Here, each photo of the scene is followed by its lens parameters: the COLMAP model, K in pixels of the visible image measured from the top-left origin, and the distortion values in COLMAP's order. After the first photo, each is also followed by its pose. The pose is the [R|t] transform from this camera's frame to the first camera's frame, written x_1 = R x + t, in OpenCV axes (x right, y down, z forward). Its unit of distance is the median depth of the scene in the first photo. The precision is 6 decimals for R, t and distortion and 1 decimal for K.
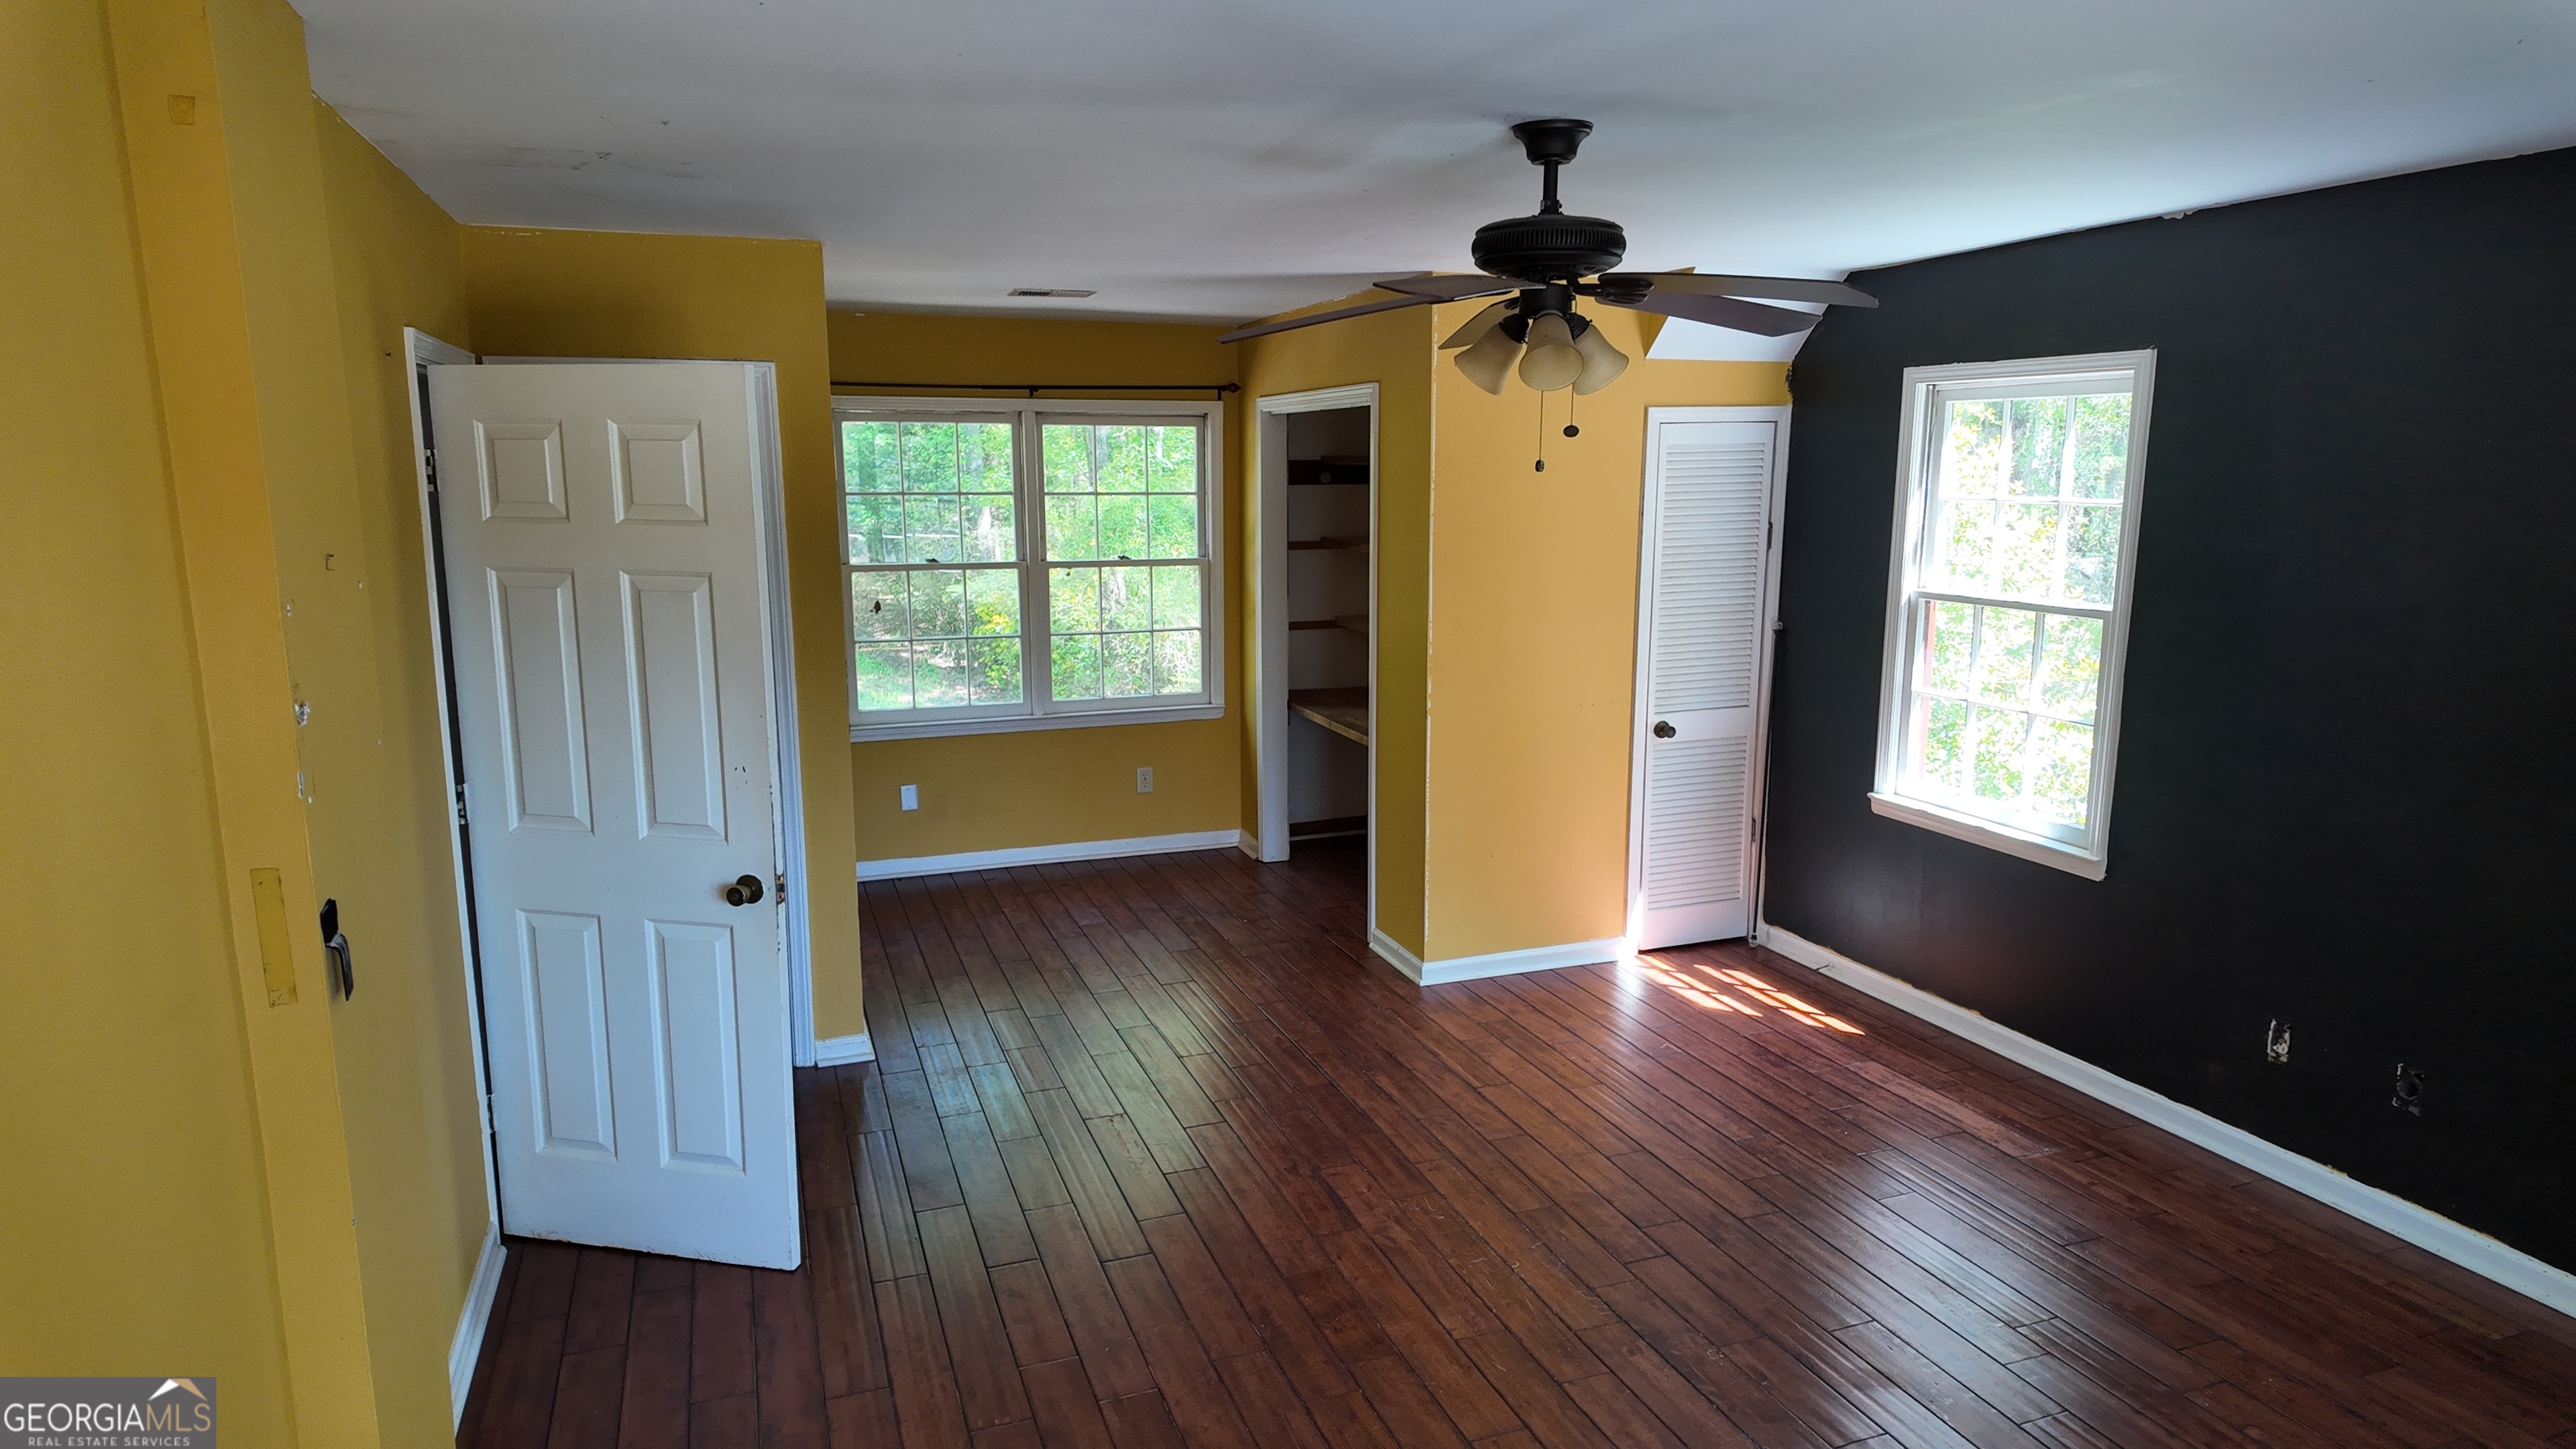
lens RADIAL K [[1512.7, 0, 1296.6], [0, 1512.7, 726.4], [0, 0, 1]] dist [0.057720, -0.046280]
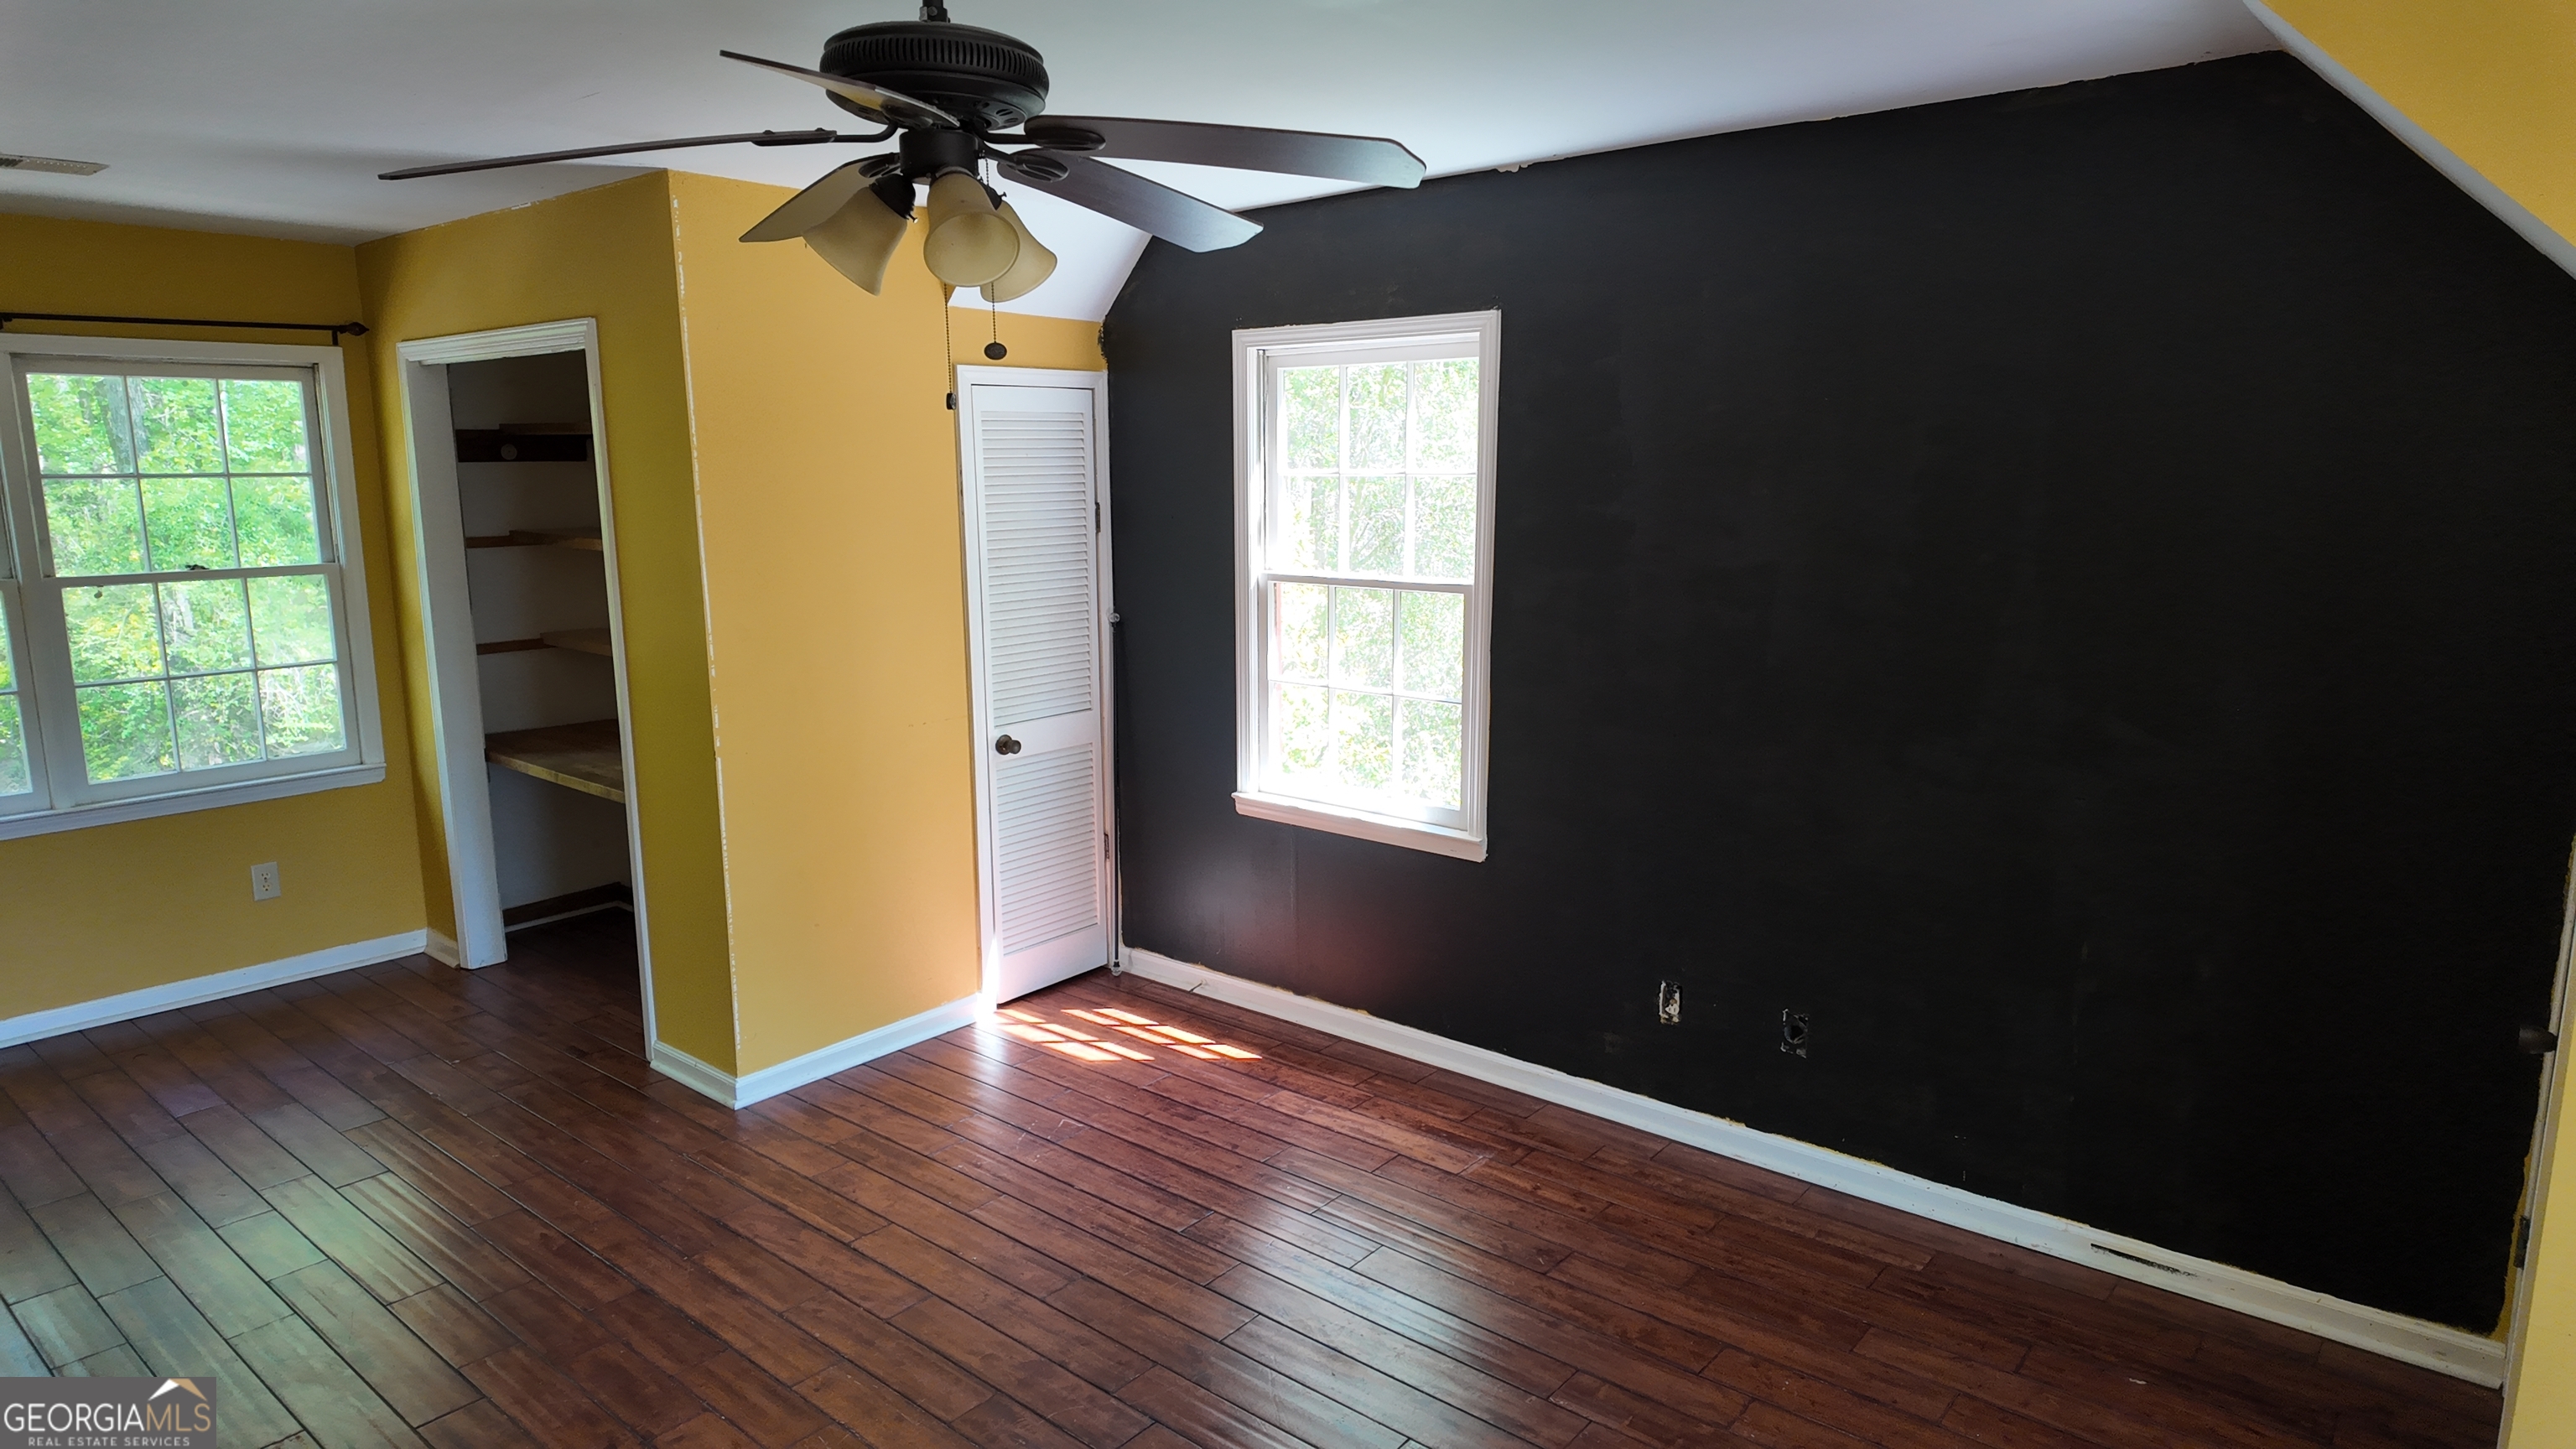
lens RADIAL K [[1512.7, 0, 1301.9], [0, 1512.7, 726.9], [0, 0, 1]] dist [0.057720, -0.046280]
pose [[0.870087, -0.089287, 0.484744, -0.028042], [0.088087, 0.995791, 0.025307, -0.016223], [-0.484963, 0.020680, 0.874290, 0.184476]]
